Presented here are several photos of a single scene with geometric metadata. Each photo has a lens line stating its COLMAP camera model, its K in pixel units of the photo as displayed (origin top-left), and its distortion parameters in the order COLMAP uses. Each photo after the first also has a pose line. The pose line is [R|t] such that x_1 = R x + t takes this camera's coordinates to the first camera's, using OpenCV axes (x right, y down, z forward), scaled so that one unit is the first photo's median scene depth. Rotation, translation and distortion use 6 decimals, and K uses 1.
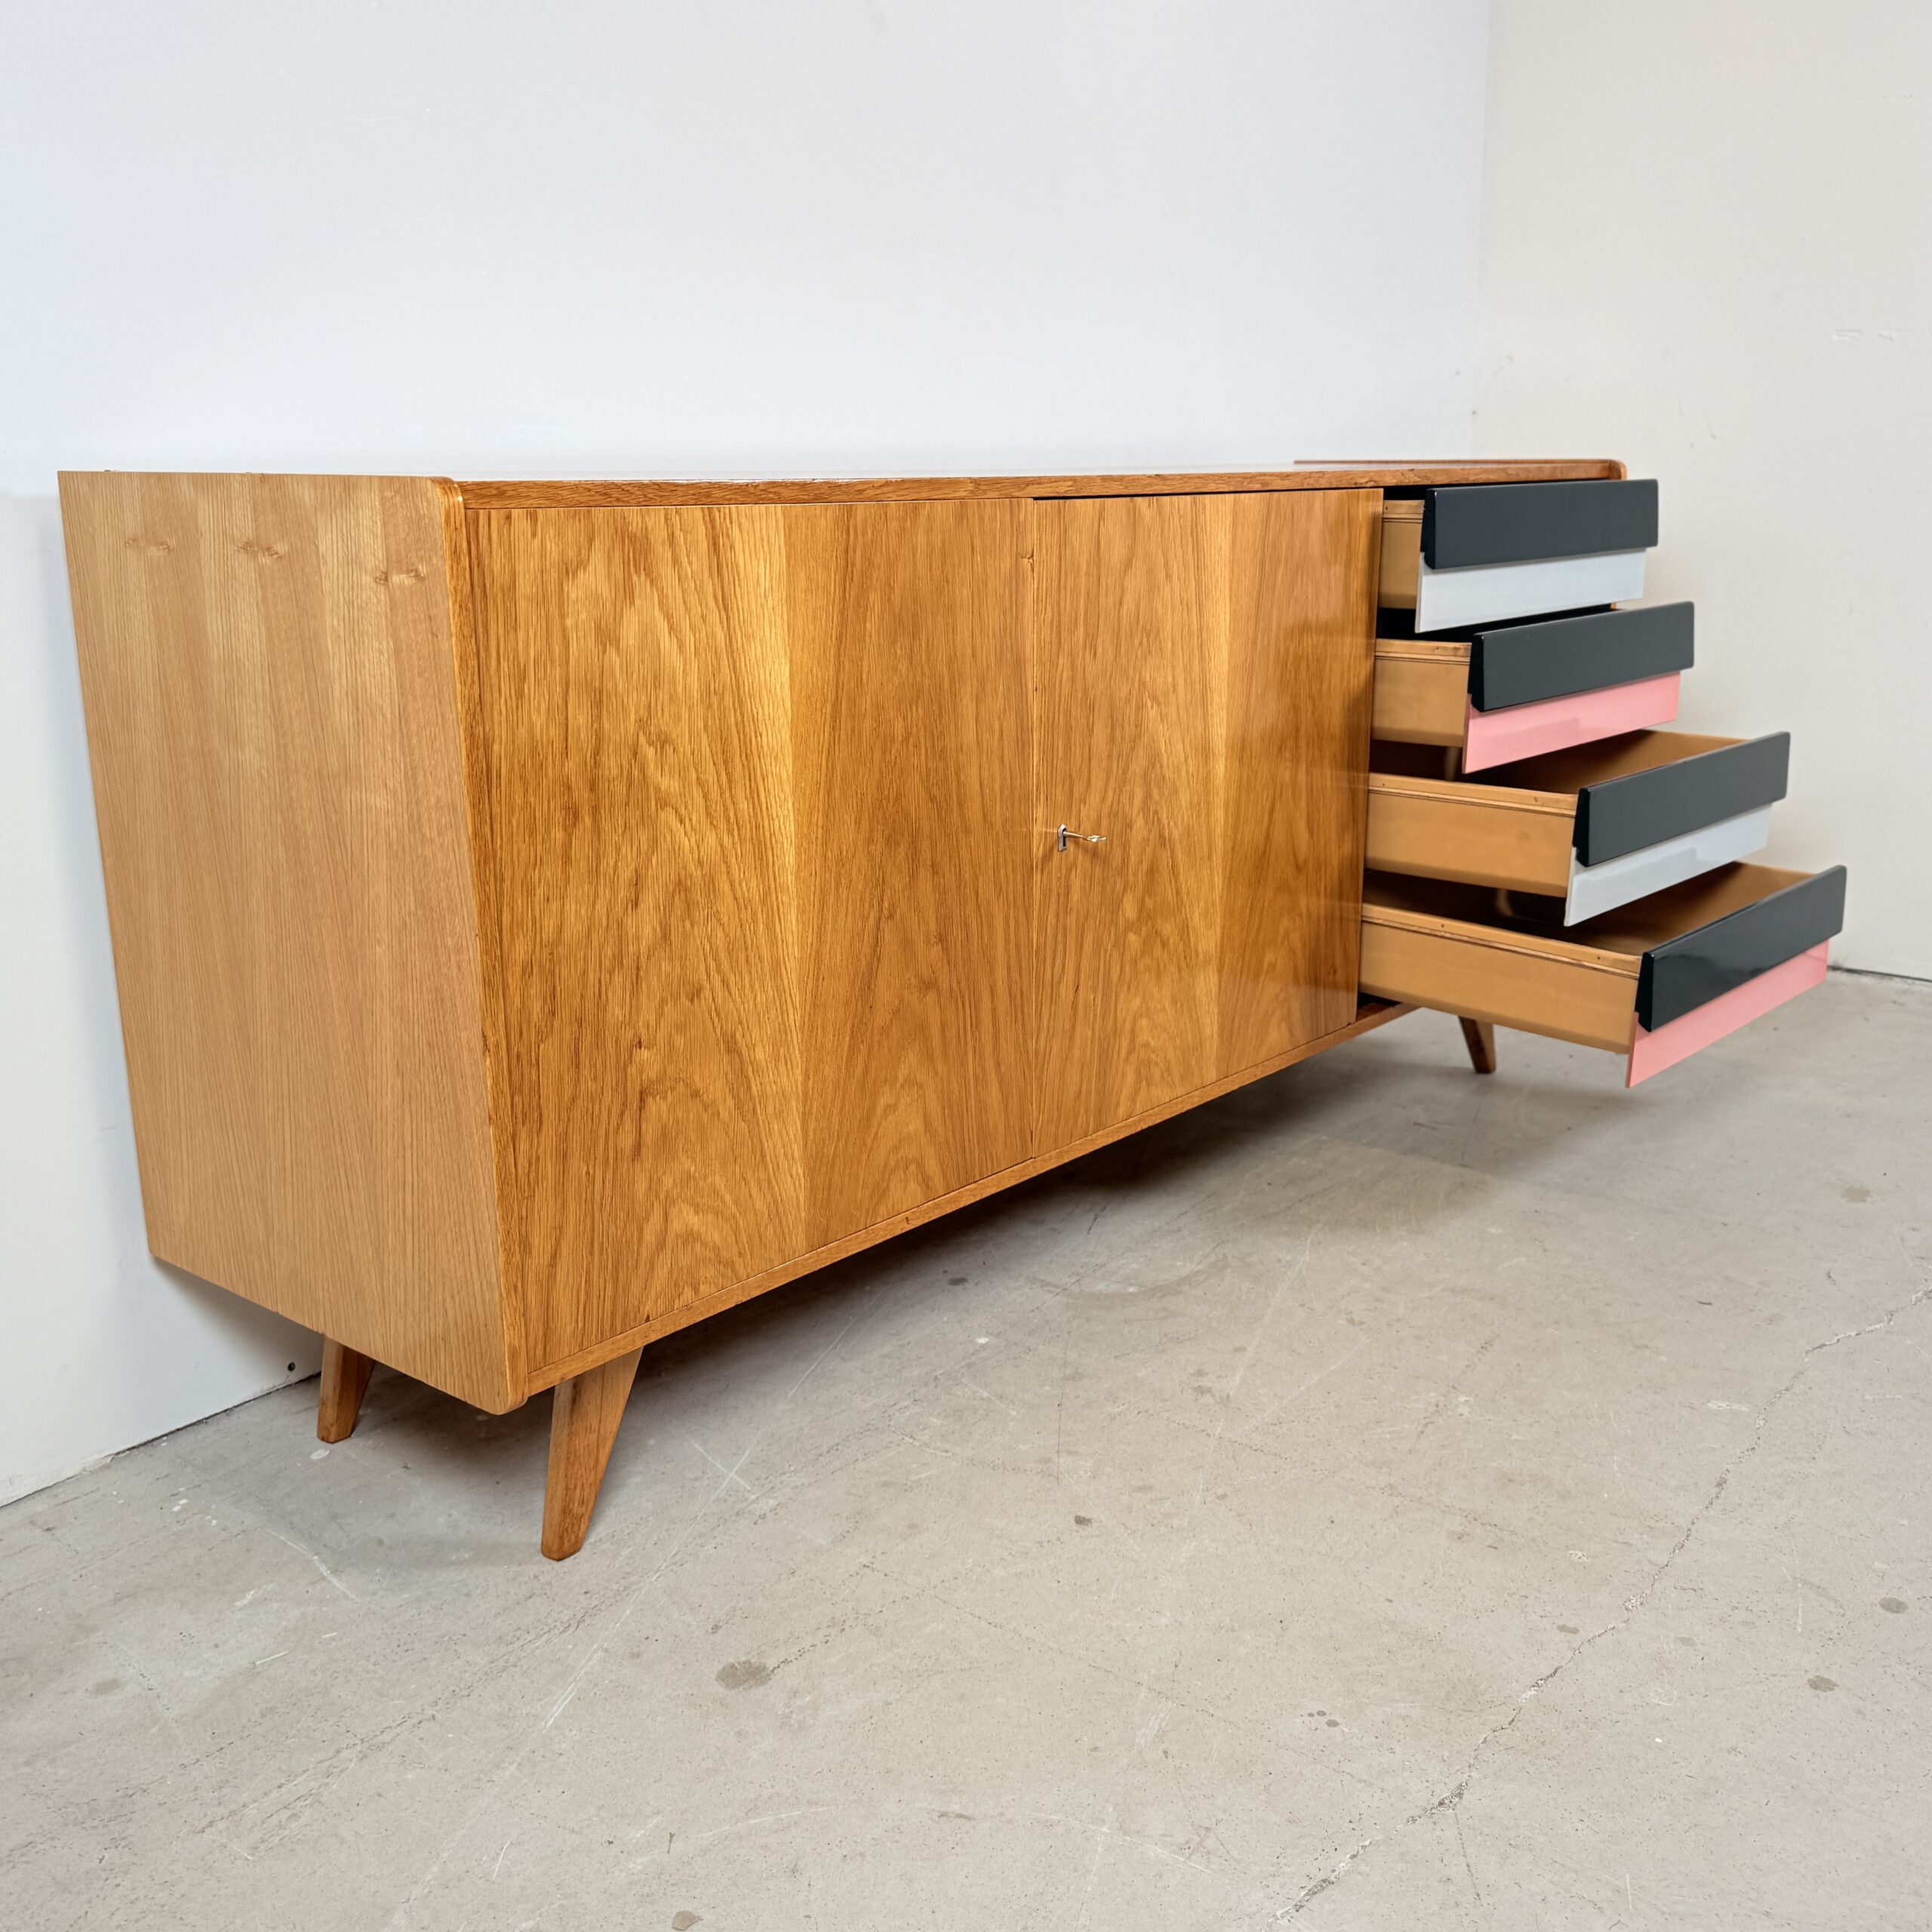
lens RADIAL K [[1956.3, 0, 1007.3], [0, 1956.3, 961.6], [0, 0, 1]] dist [0.172852, -0.415847]
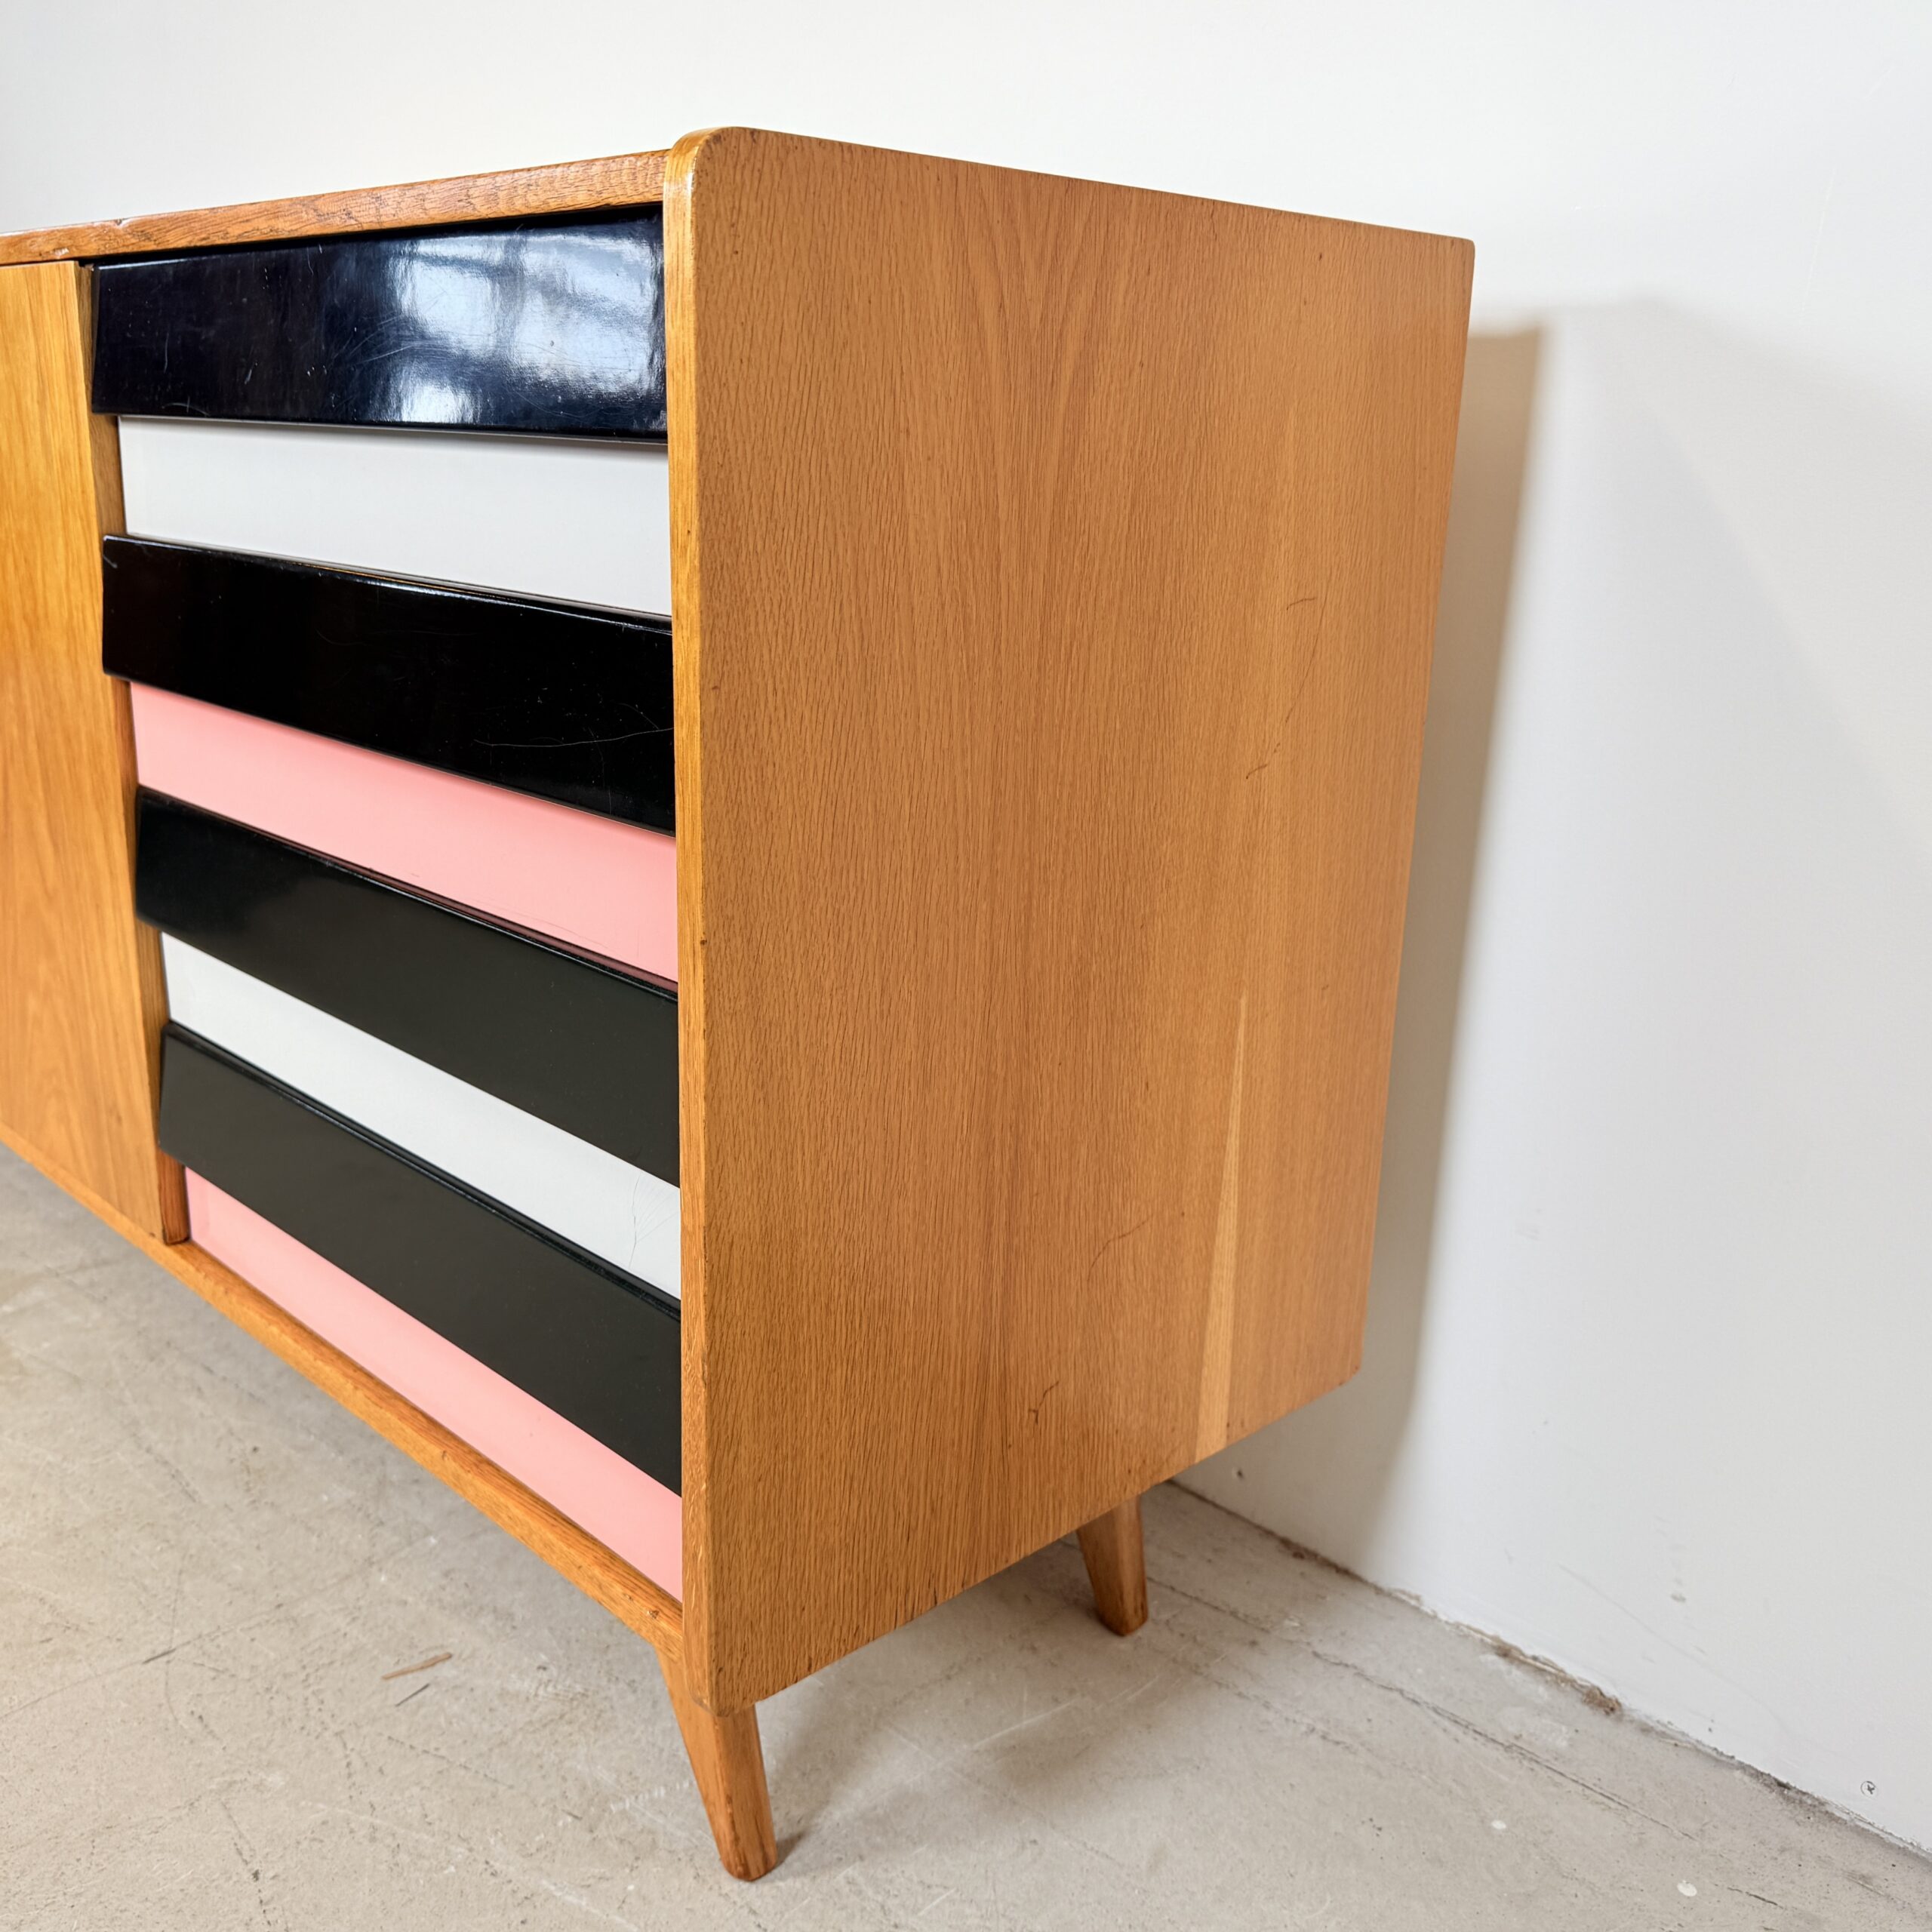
lens RADIAL K [[1940.5, 0, 968.9], [0, 1940.5, 966.0], [0, 0, 1]] dist [0.006144, -0.003811]
pose [[-0.110209, 0.268994, -0.956816, 0.920747], [-0.277069, 0.916203, 0.289490, -0.369668], [0.954509, 0.297009, -0.026444, 1.695541]]
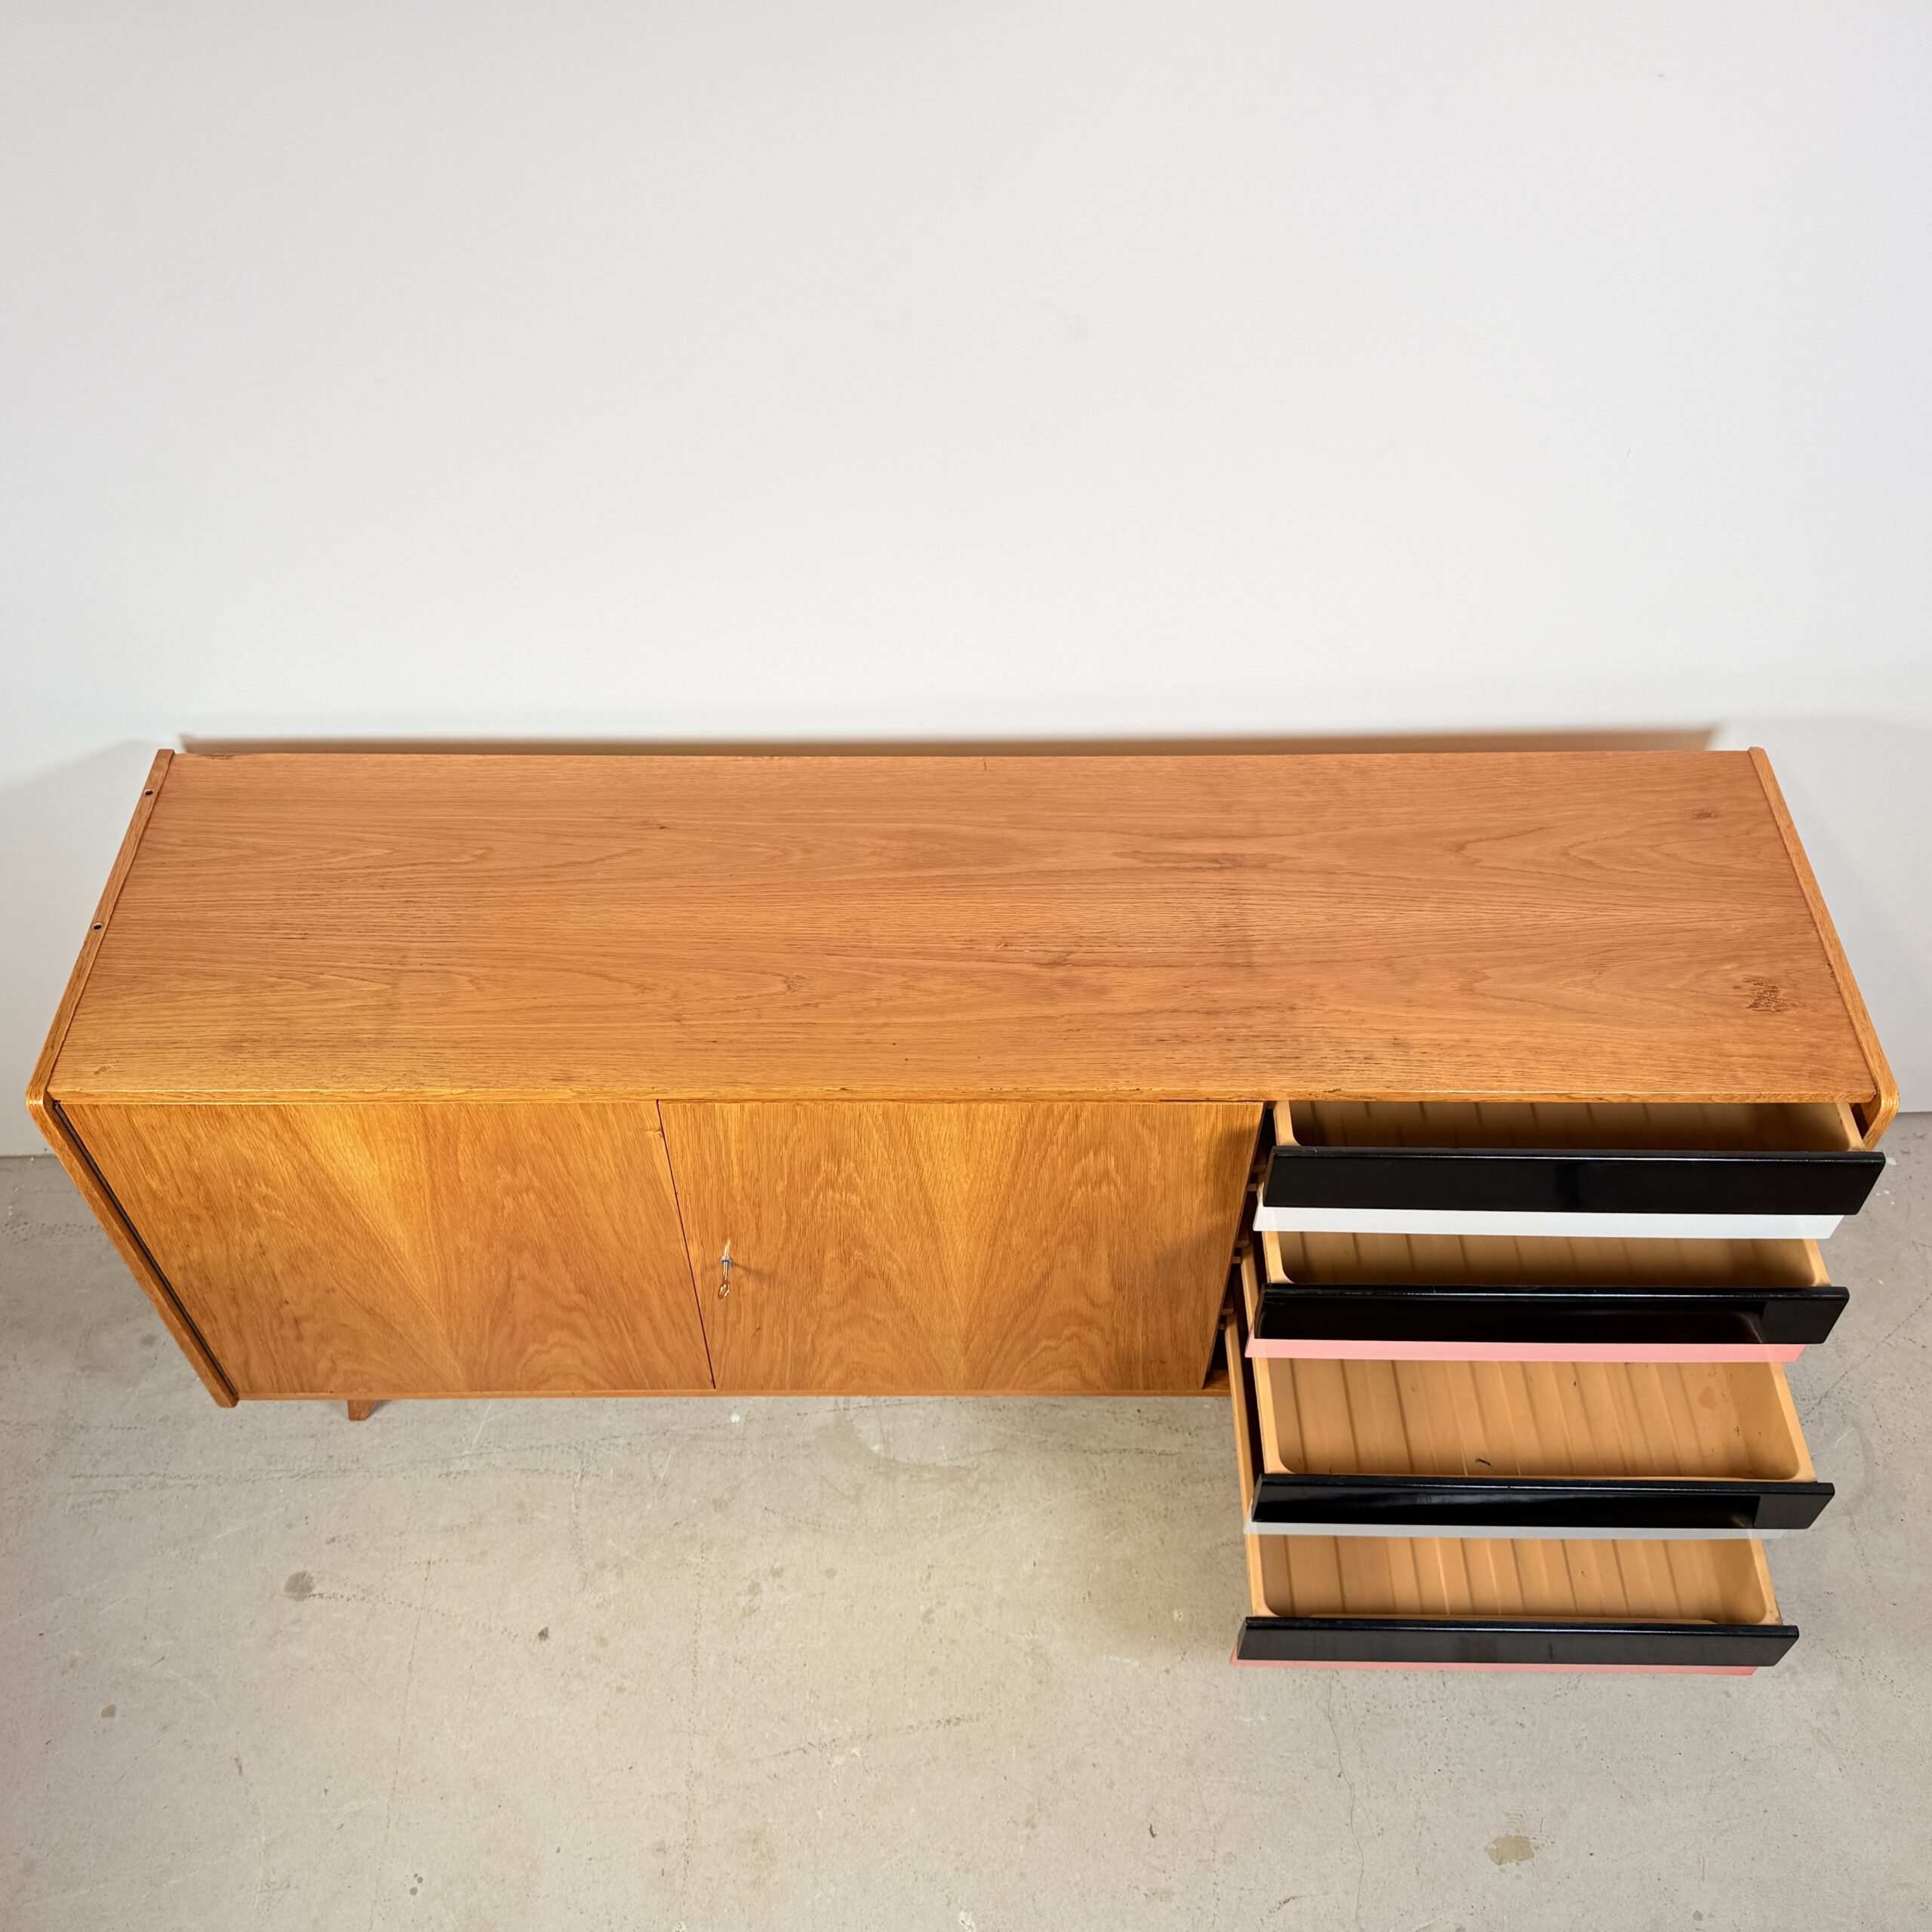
lens RADIAL K [[1865.8, 0, 948.0], [0, 1865.8, 968.2], [0, 0, 1]] dist [0.177027, -0.358677]
pose [[0.637664, 0.591014, -0.494051, 0.639886], [-0.190731, 0.742529, 0.642085, -1.067261], [0.746328, -0.315203, 0.586209, 0.528614]]
